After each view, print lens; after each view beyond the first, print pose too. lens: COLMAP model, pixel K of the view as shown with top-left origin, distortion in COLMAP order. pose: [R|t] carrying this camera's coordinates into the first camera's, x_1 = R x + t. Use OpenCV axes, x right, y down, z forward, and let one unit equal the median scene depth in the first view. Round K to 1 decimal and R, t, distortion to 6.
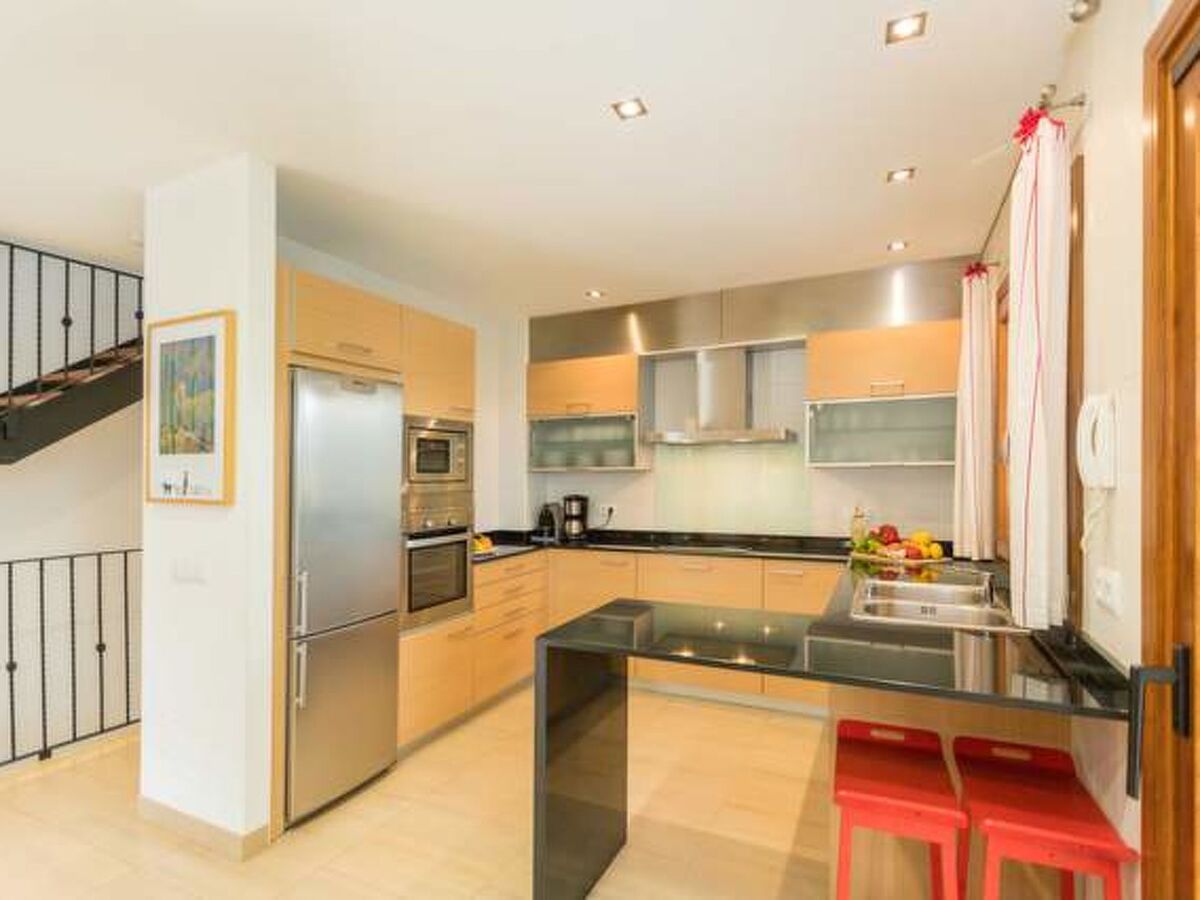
lens RADIAL K [[609.3, 0, 605.0], [0, 609.3, 491.1], [0, 0, 1]] dist [-0.001286, -0.000183]
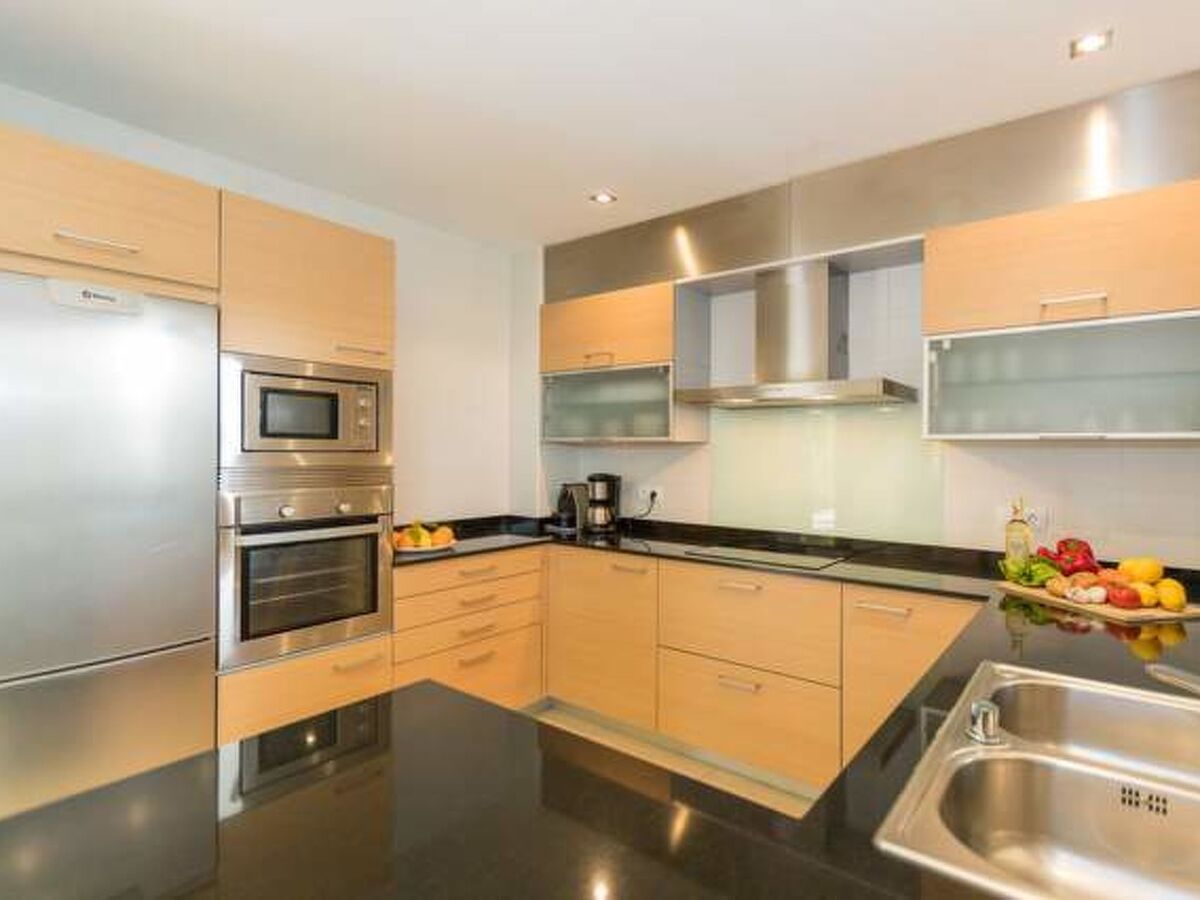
lens RADIAL K [[639.5, 0, 564.0], [0, 639.5, 451.6], [0, 0, 1]] dist [0.001421, 0.001080]
pose [[0.965405, 0.017608, -0.260162, 0.143956], [-0.023515, 0.999531, -0.019612, -0.005505], [0.259694, 0.025051, 0.965366, 0.262222]]
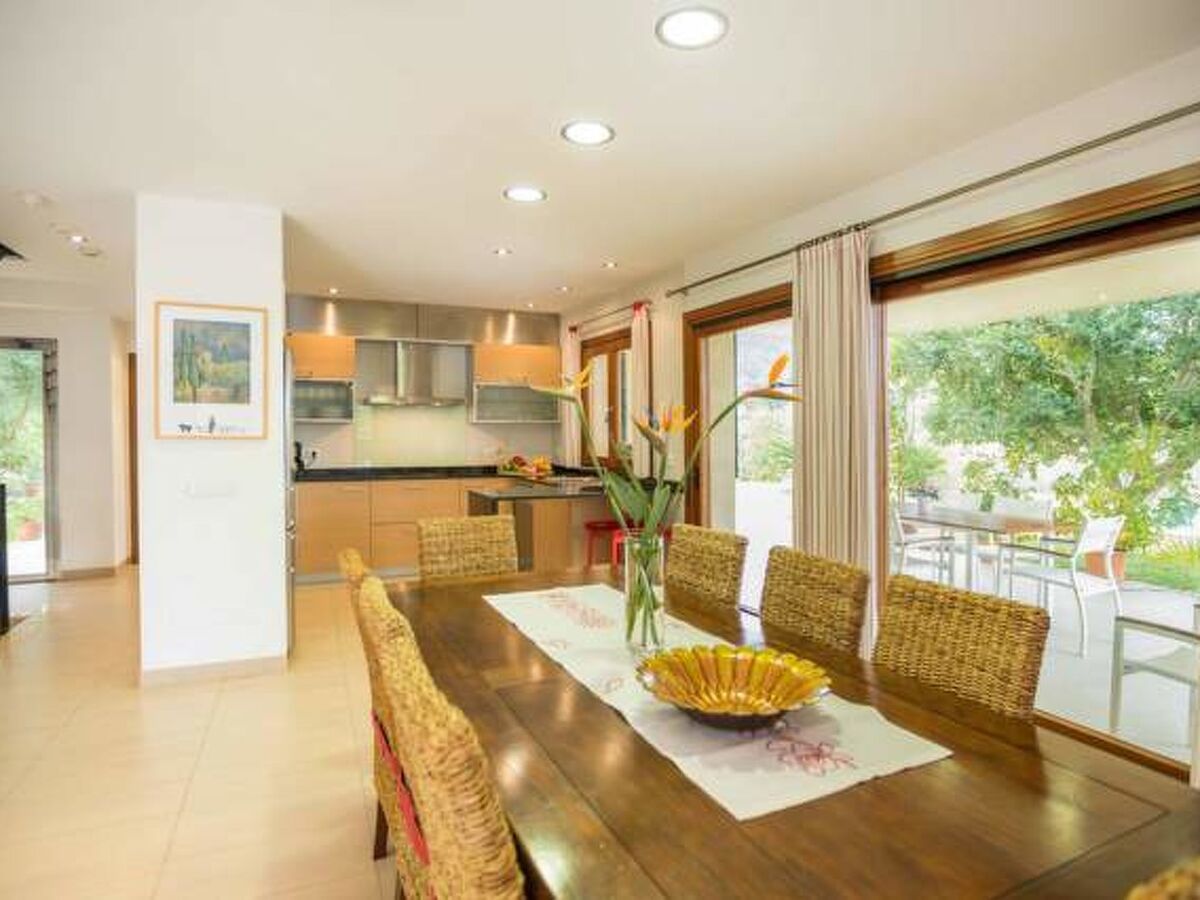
lens RADIAL K [[660.2, 0, 606.8], [0, 660.2, 430.0], [0, 0, 1]] dist [-0.049915, 0.001318]
pose [[0.656005, 0.009905, 0.754692, -0.768968], [0.012955, 0.999619, -0.024380, 0.029468], [-0.754645, 0.025771, 0.655626, -0.406746]]
